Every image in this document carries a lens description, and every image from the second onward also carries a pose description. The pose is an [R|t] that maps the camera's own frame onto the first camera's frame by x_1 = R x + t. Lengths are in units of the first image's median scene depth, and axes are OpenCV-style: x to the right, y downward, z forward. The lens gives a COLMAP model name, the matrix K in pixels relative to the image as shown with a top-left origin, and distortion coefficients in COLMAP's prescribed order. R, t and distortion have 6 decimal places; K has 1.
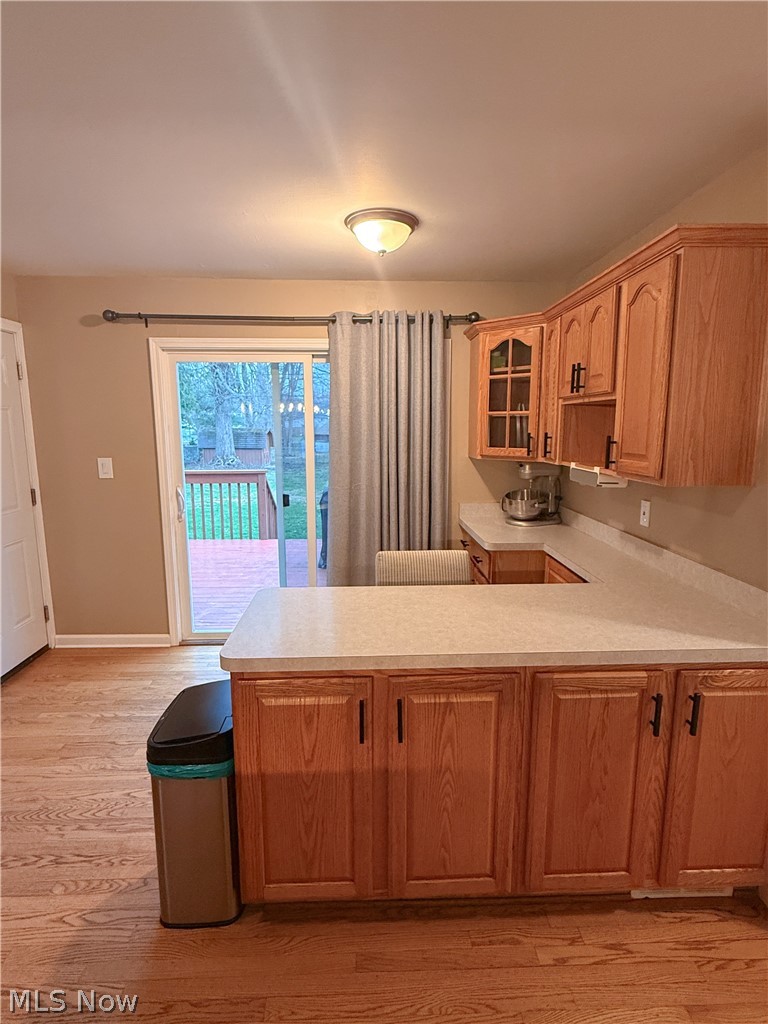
lens RADIAL K [[540.4, 0, 384.0], [0, 540.4, 510.5], [0, 0, 1]] dist [0.002107, 0.000090]
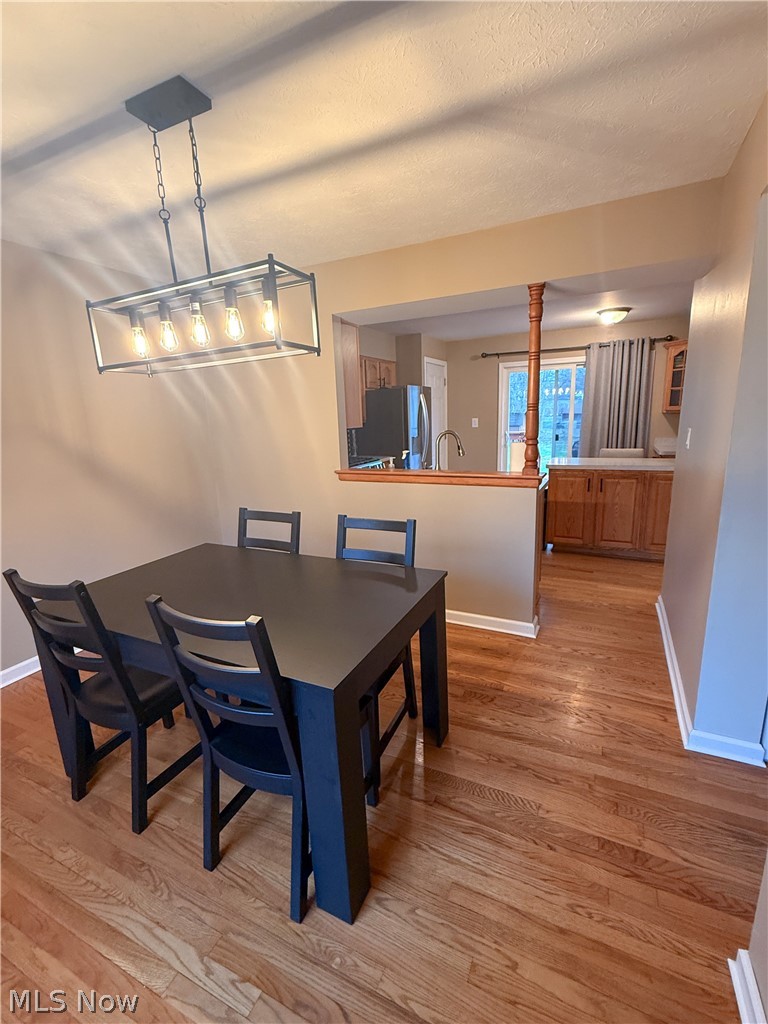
lens RADIAL K [[452.3, 0, 385.7], [0, 452.3, 515.3], [0, 0, 1]] dist [0.001306, -0.000038]
pose [[0.880557, 0.073177, -0.468256, 0.079836], [-0.037642, 0.995686, 0.084814, 0.173567], [0.472442, -0.057057, 0.879513, -0.936875]]
